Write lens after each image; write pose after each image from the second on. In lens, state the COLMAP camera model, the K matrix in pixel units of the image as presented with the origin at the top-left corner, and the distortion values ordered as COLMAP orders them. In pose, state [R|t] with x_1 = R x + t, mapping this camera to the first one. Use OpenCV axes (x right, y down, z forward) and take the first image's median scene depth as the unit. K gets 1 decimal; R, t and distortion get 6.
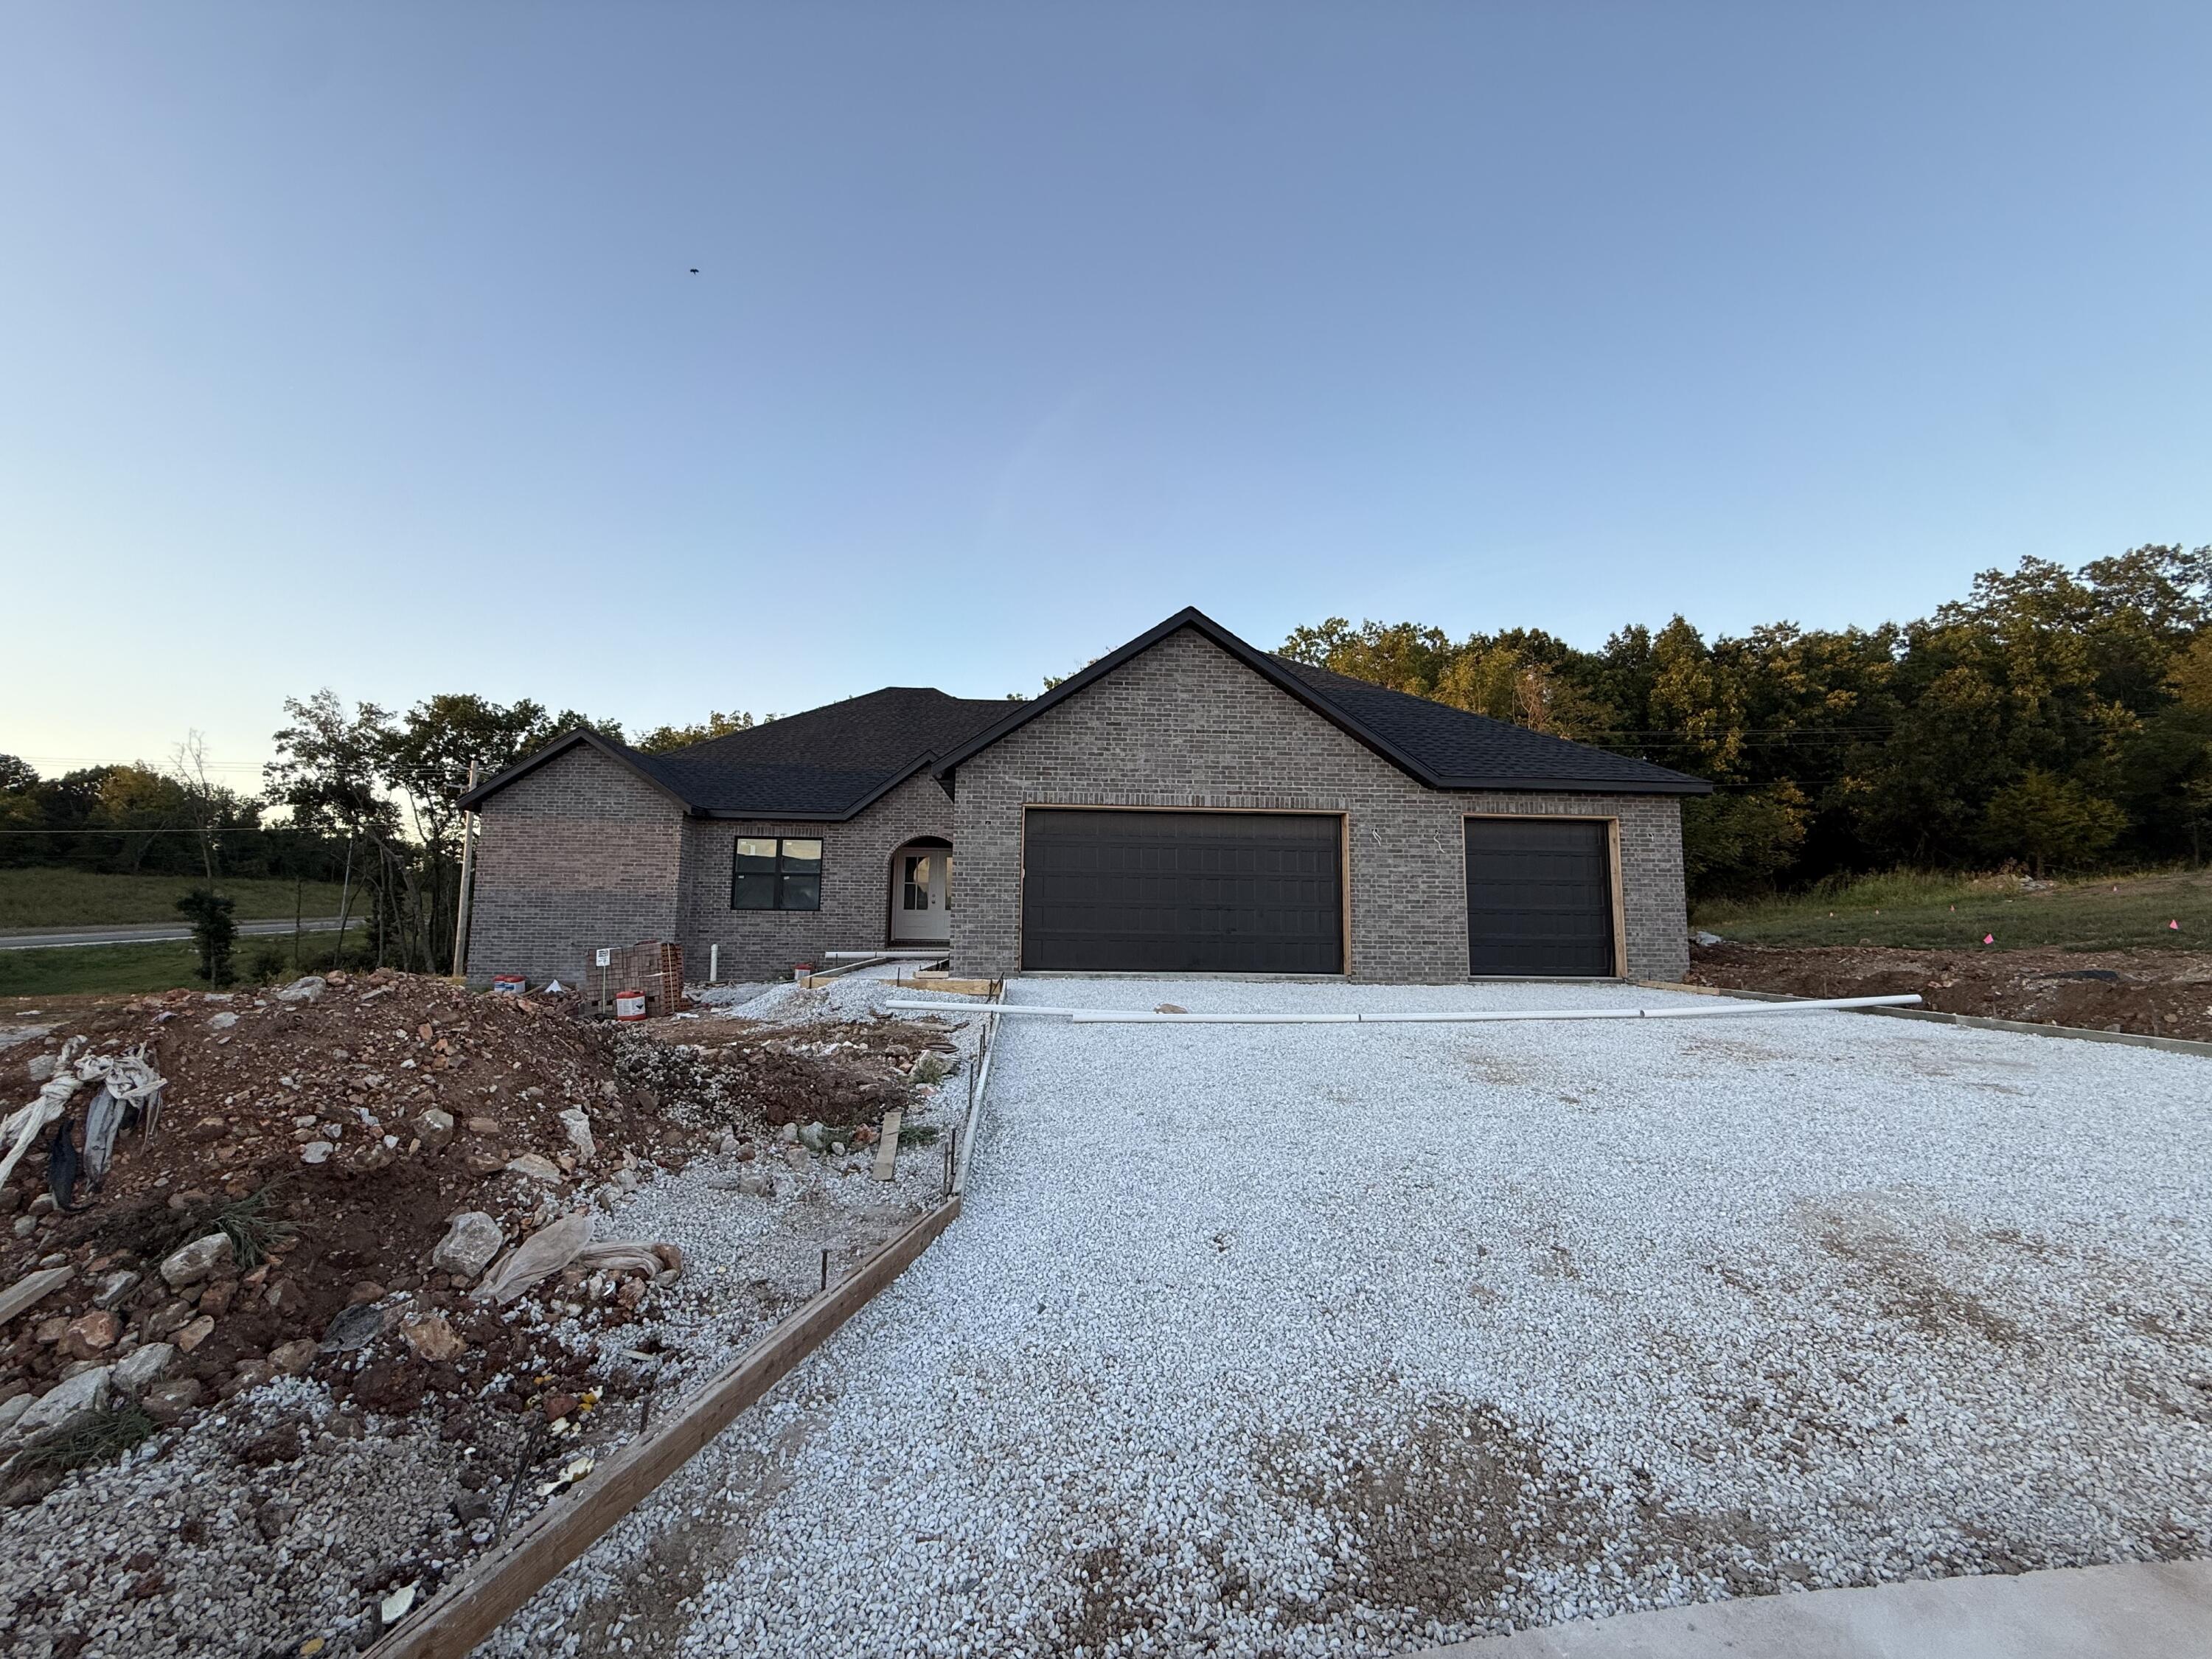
lens RADIAL K [[883.4, 0, 1100.1], [0, 883.4, 830.7], [0, 0, 1]] dist [0.001057, -0.000735]
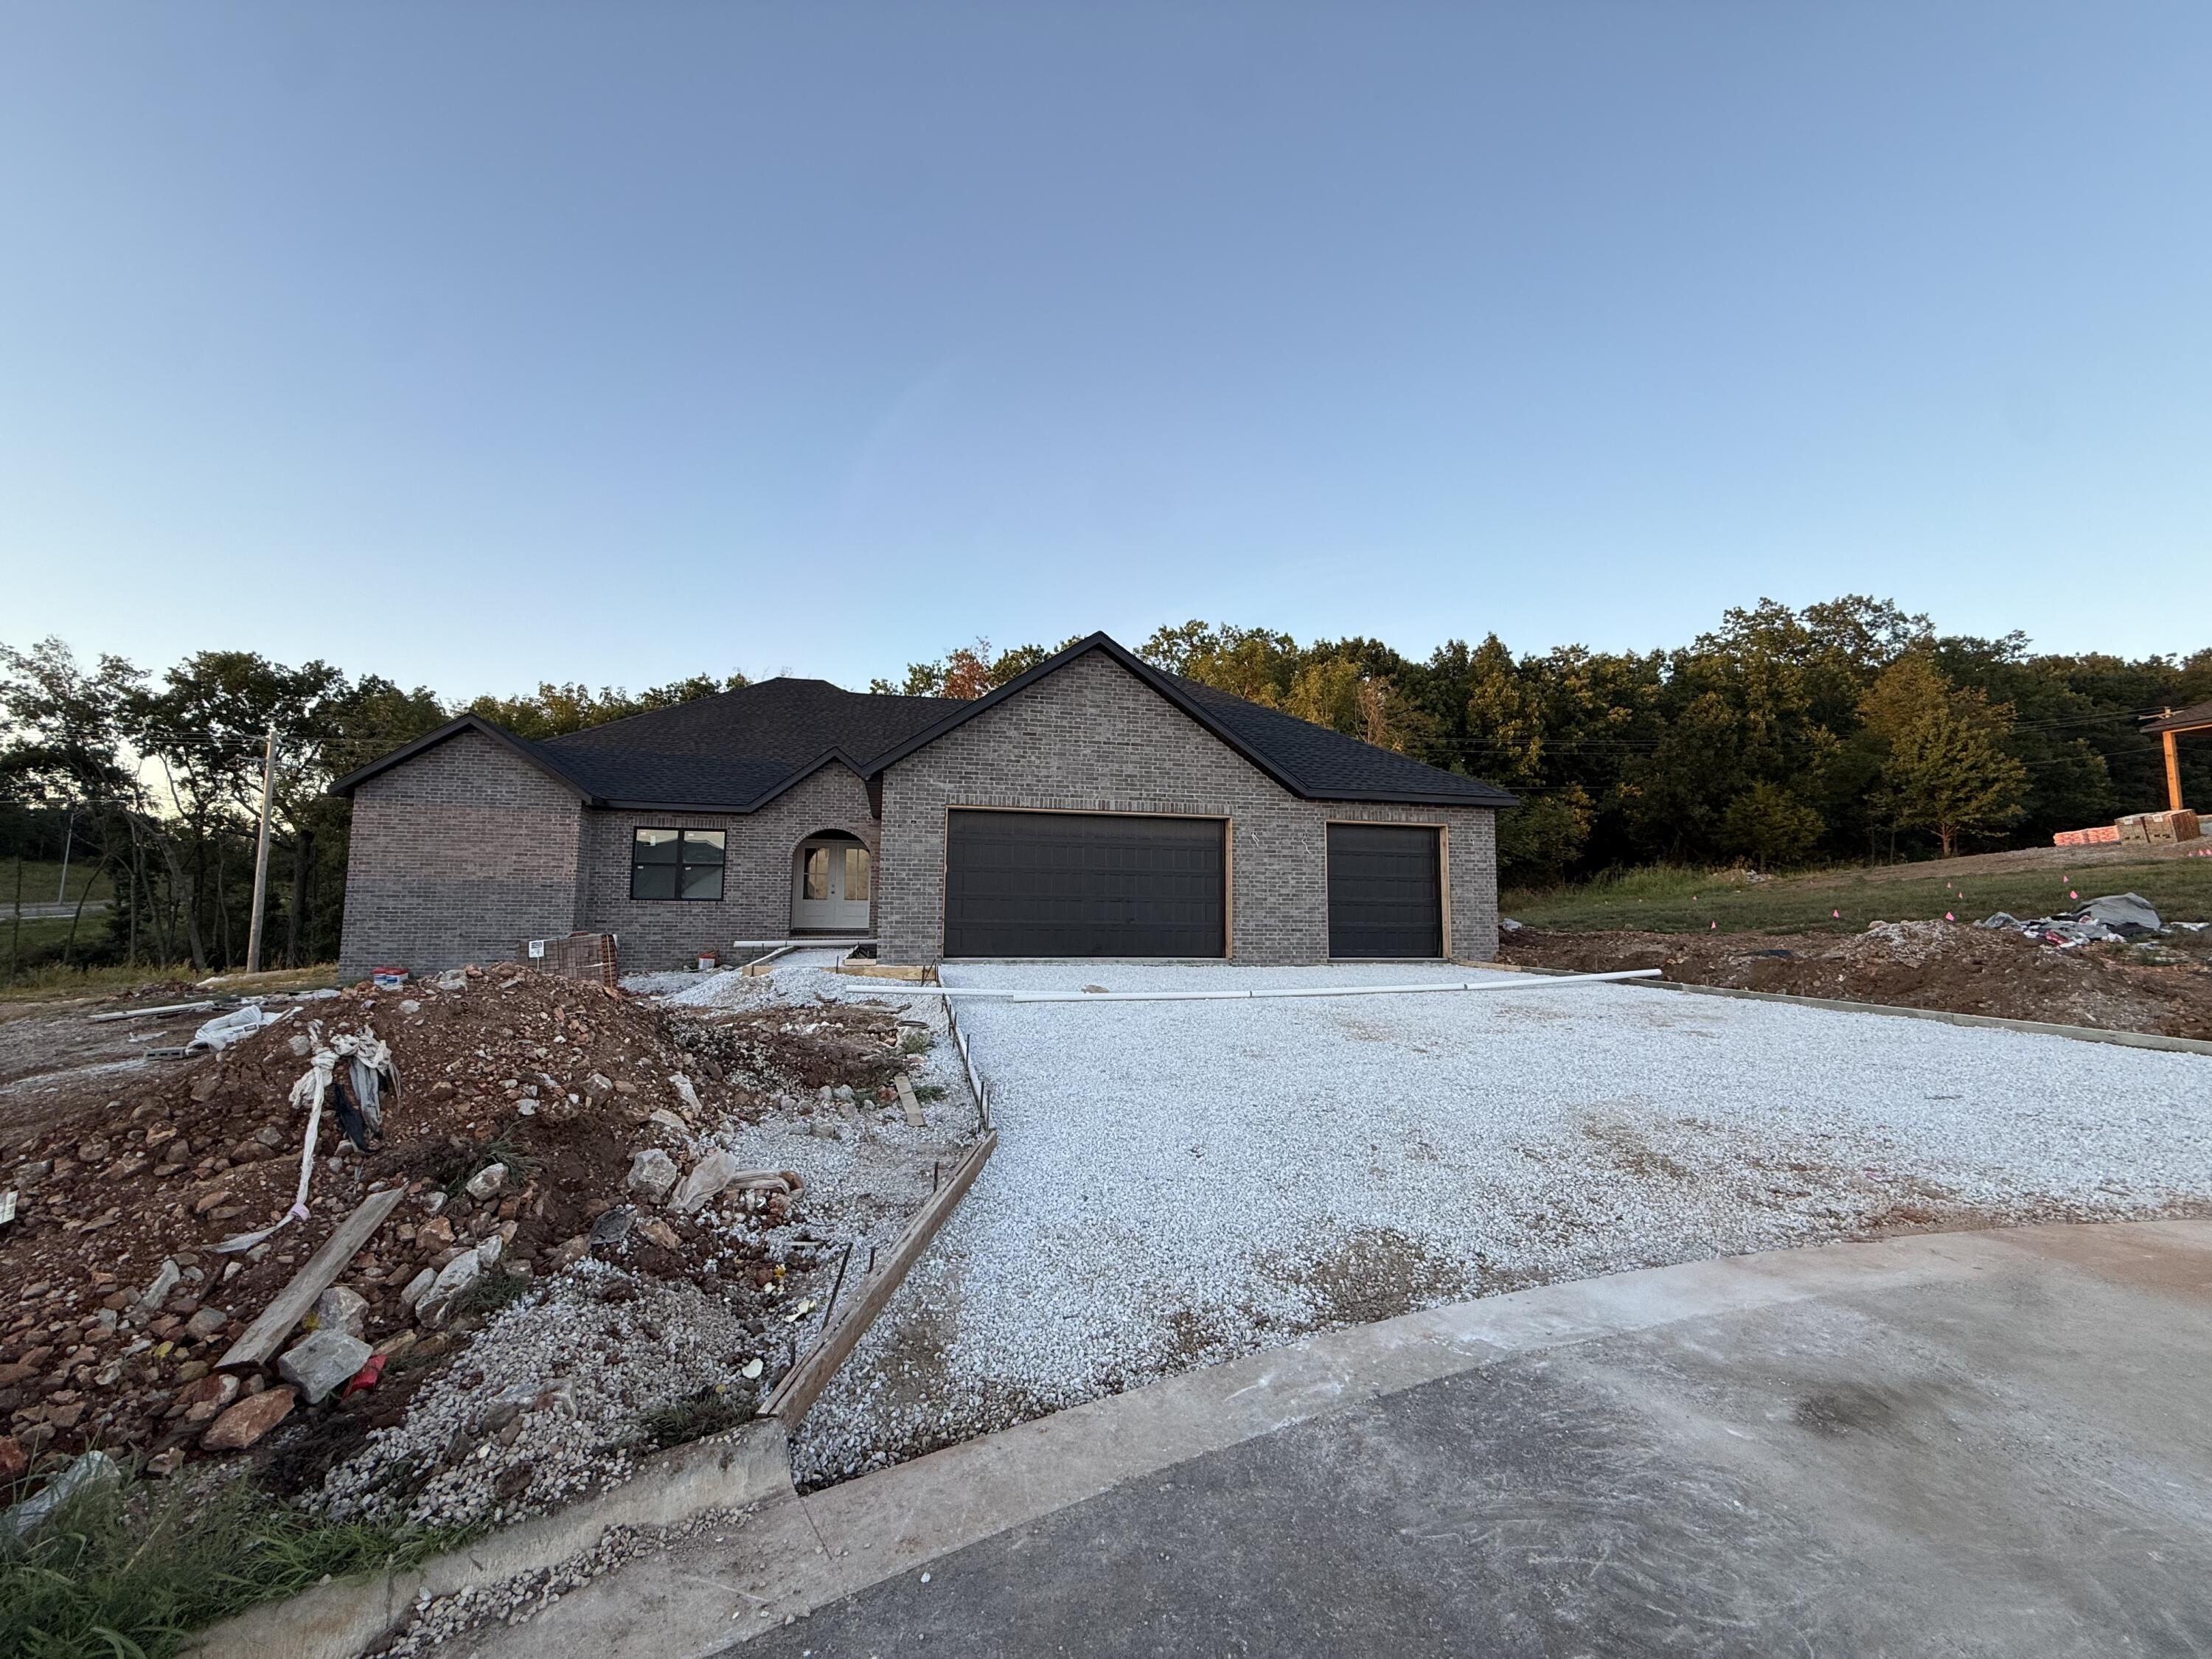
lens RADIAL K [[883.4, 0, 1100.1], [0, 883.4, 830.7], [0, 0, 1]] dist [0.001057, -0.000735]
pose [[0.985944, 0.013838, 0.166503, -0.079618], [-0.016678, 0.999738, 0.015668, -0.018661], [-0.166242, -0.018225, 0.985917, -0.106238]]
